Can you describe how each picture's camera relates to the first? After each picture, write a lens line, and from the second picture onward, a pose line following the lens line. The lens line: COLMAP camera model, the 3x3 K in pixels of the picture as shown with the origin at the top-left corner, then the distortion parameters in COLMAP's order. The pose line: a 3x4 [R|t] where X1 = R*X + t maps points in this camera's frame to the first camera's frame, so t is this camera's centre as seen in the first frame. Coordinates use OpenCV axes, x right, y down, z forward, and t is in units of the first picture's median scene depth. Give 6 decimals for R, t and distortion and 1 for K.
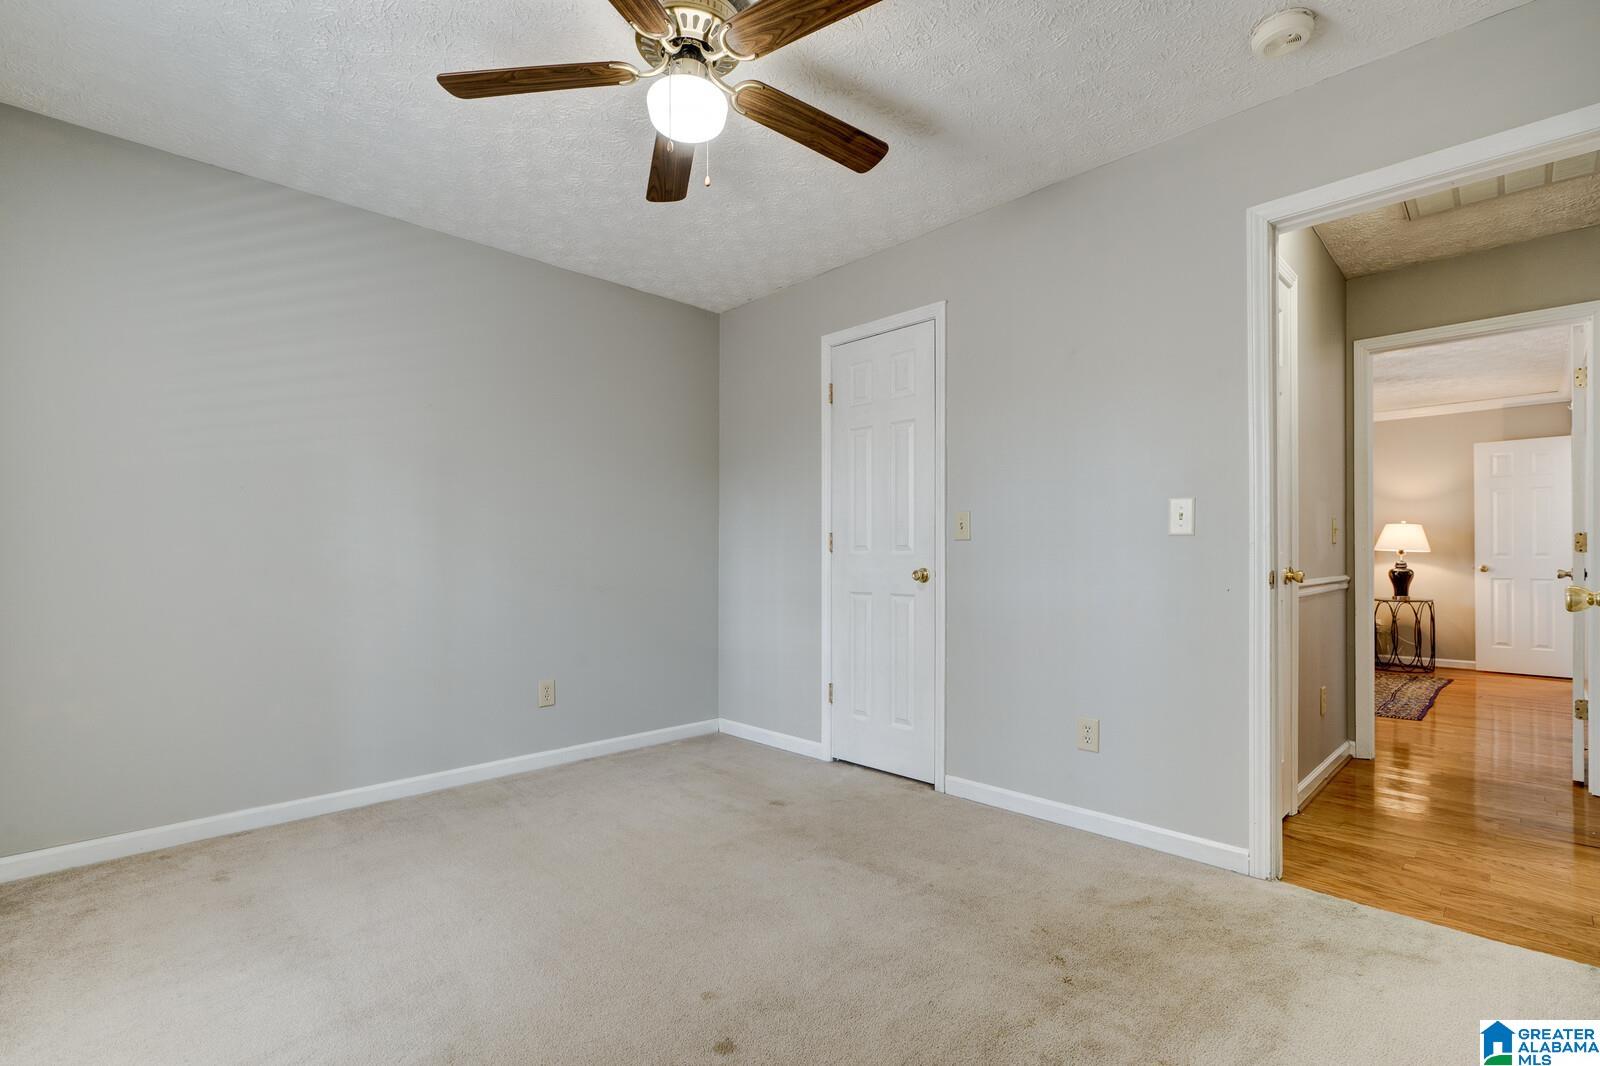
lens RADIAL K [[732.3, 0, 800.0], [0, 732.3, 546.7], [0, 0, 1]] dist [-0.000390, 0.000224]
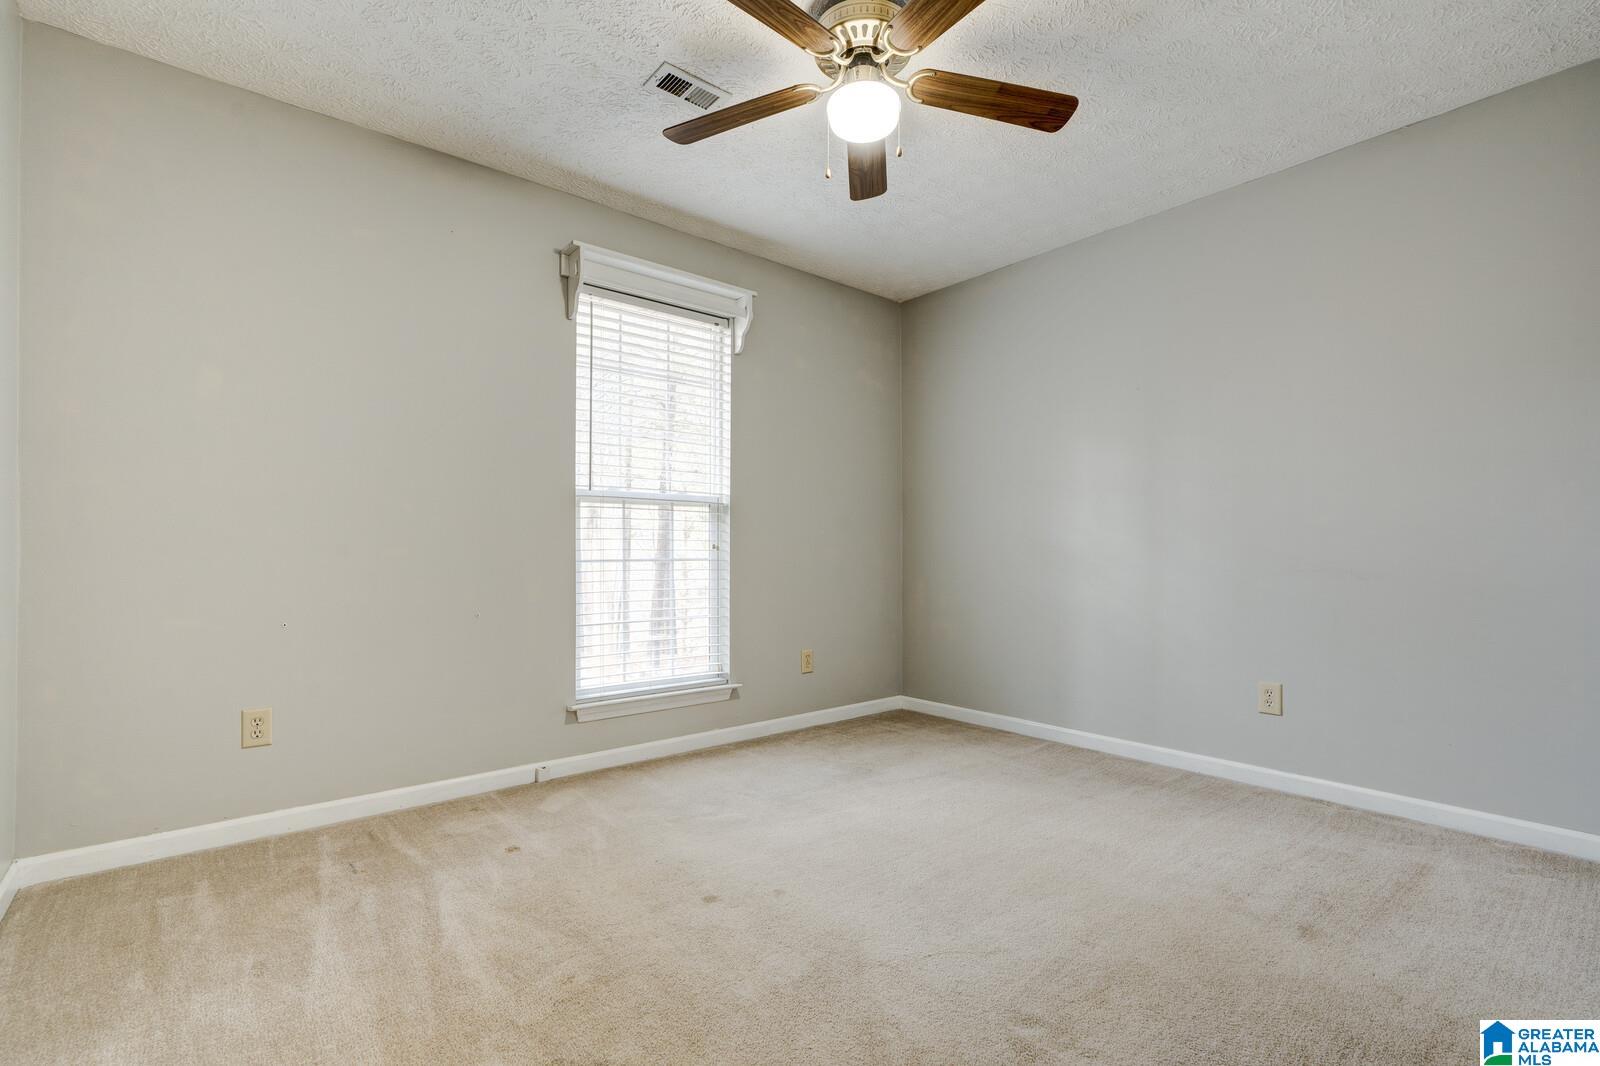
lens RADIAL K [[732.3, 0, 800.0], [0, 732.3, 546.7], [0, 0, 1]] dist [-0.000390, 0.000224]
pose [[-0.072594, 0.001605, -0.997360, 0.618869], [0.019212, 0.999815, 0.000210, 0.023748], [0.997177, -0.019146, -0.072611, 0.649585]]
